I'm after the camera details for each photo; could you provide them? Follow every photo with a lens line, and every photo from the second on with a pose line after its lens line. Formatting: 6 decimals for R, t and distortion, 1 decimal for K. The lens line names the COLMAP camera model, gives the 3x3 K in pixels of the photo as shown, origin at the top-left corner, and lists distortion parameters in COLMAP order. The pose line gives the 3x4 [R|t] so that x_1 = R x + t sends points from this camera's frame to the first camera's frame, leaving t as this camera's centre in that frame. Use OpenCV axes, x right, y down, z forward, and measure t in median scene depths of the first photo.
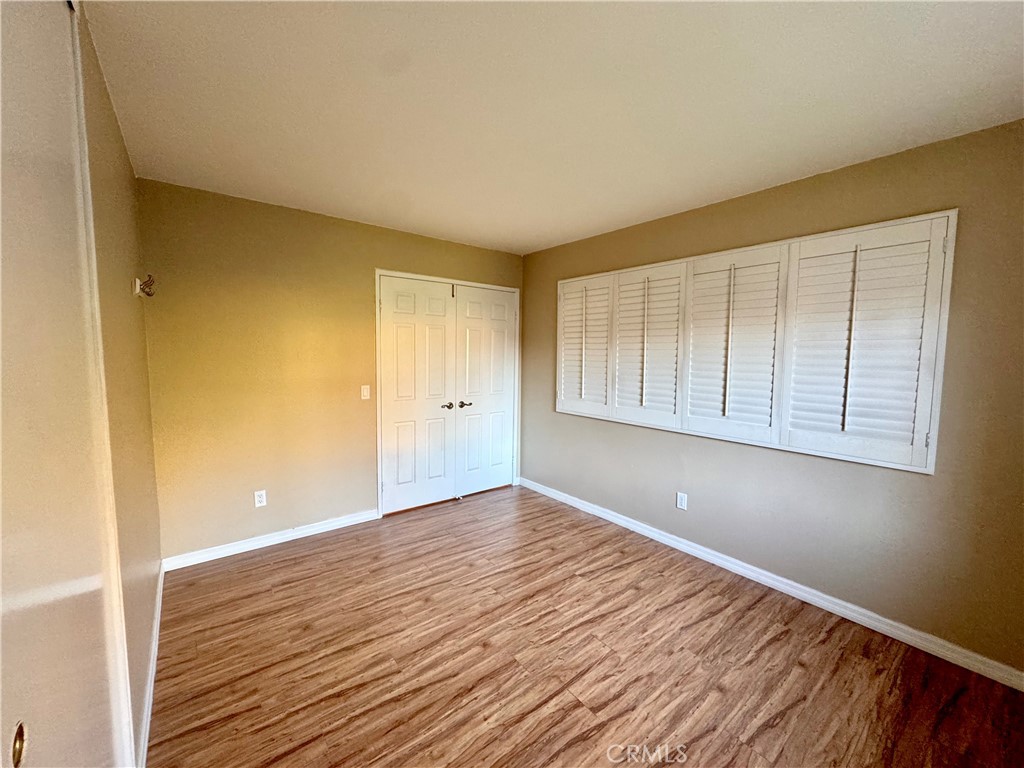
lens RADIAL K [[407.5, 0, 512.0], [0, 407.5, 384.0], [0, 0, 1]] dist [-0.004091, 0.000215]
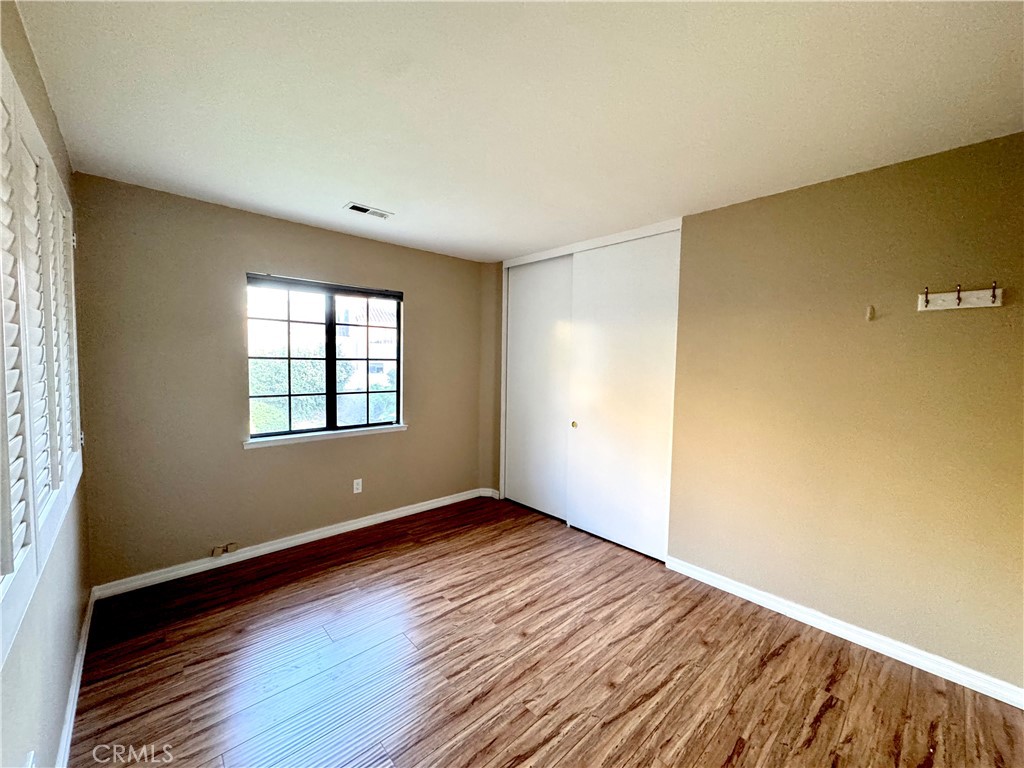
lens RADIAL K [[407.5, 0, 512.0], [0, 407.5, 384.0], [0, 0, 1]] dist [-0.004091, 0.000215]
pose [[-0.996852, -0.025928, -0.074929, 0.068701], [-0.036504, 0.988986, 0.143435, -0.180502], [0.070385, 0.145719, -0.986819, 2.147509]]
